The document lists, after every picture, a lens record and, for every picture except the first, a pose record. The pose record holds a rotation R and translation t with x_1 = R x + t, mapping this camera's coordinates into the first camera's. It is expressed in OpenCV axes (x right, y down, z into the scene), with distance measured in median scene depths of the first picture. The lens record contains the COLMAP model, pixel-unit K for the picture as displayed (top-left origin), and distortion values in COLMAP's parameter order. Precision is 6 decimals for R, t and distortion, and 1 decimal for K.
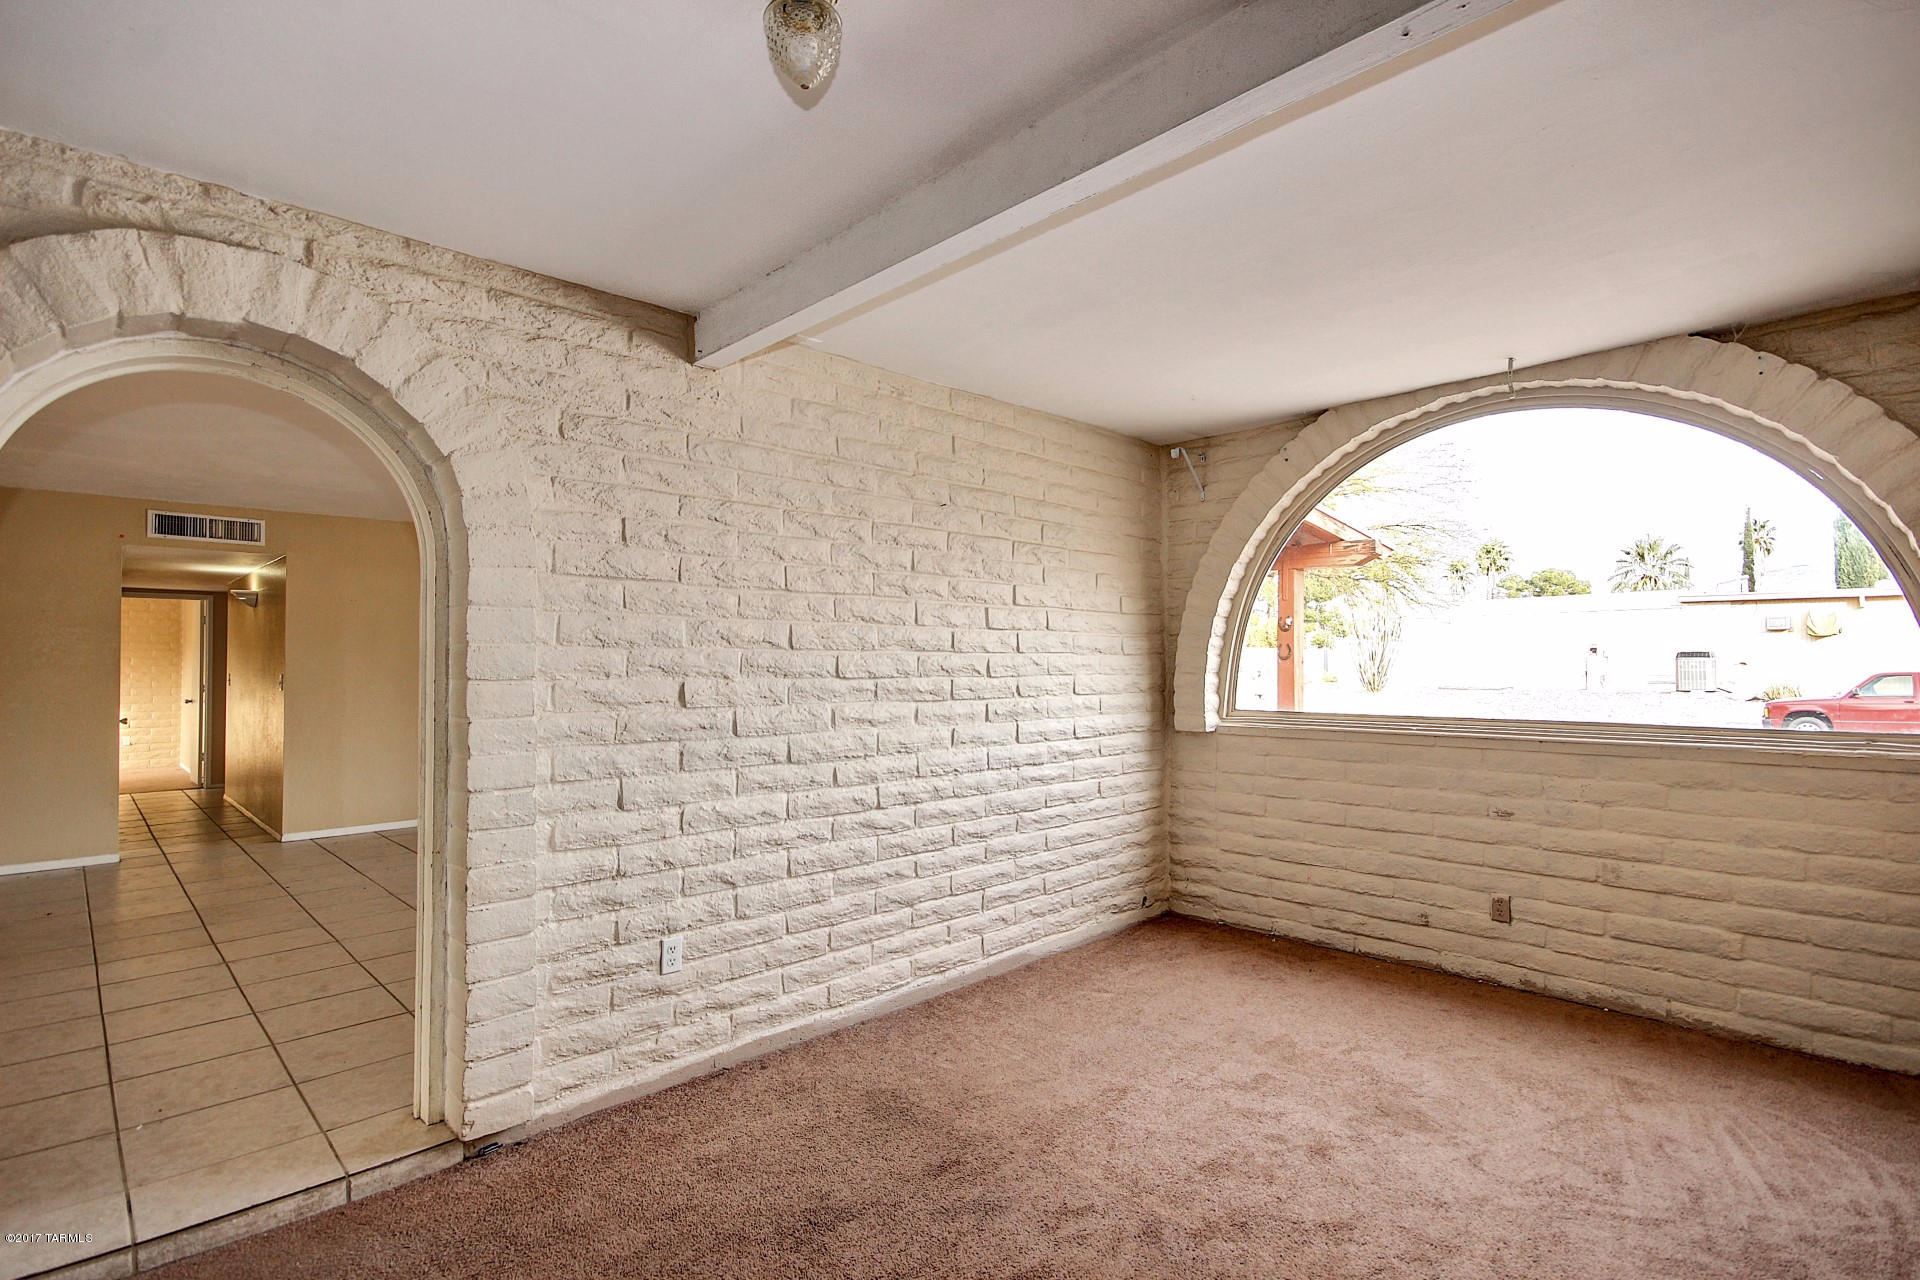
lens RADIAL K [[936.1, 0, 974.9], [0, 936.1, 641.1], [0, 0, 1]] dist [0.016894, -0.008029]
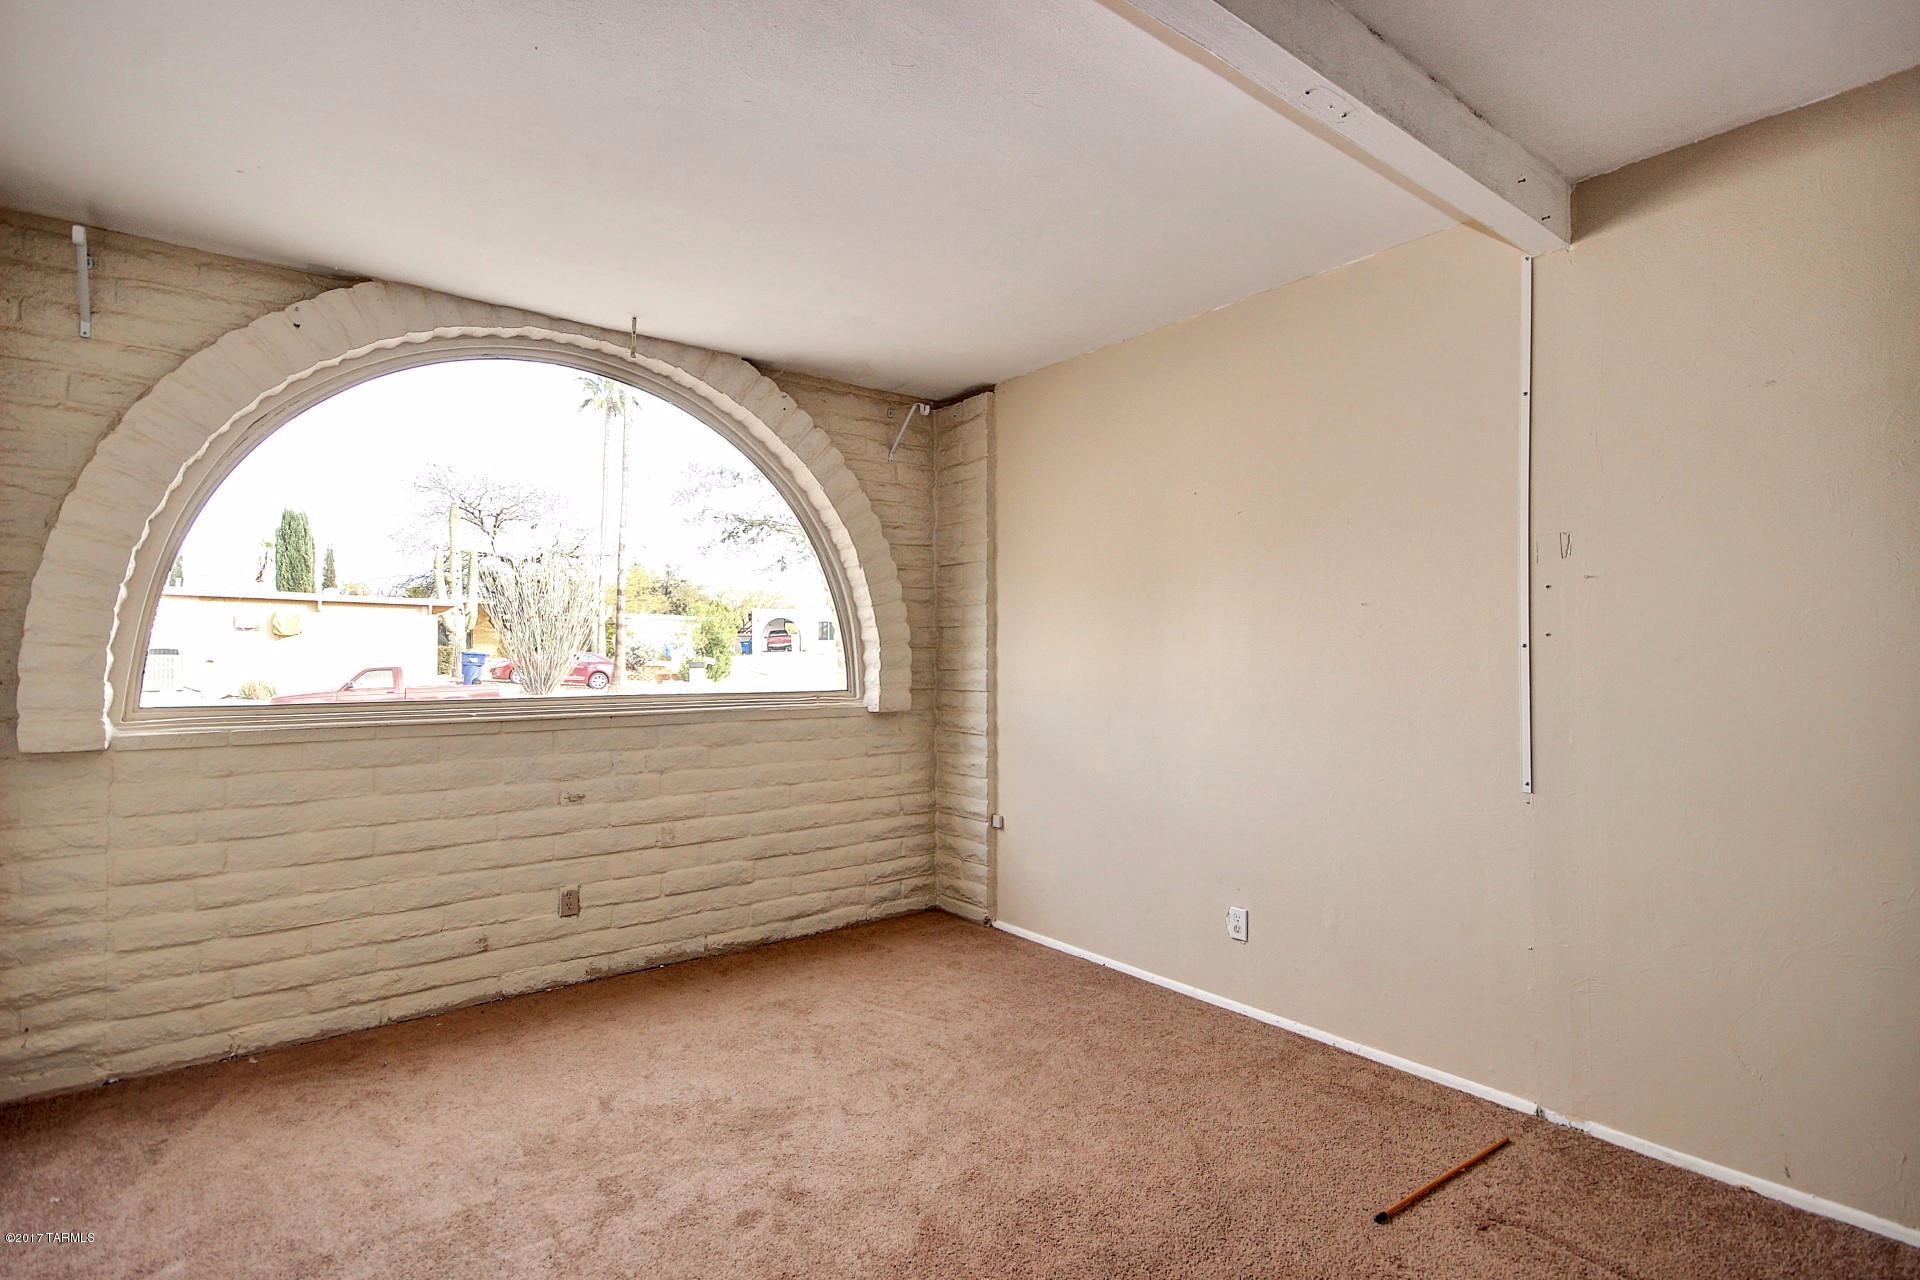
lens RADIAL K [[936.1, 0, 958.8], [0, 936.1, 643.0], [0, 0, 1]] dist [0.016894, -0.008029]
pose [[0.110613, 0.022527, 0.993608, -0.319858], [-0.019962, 0.999592, -0.020440, 0.042014], [-0.993663, -0.017573, 0.111017, 0.523189]]
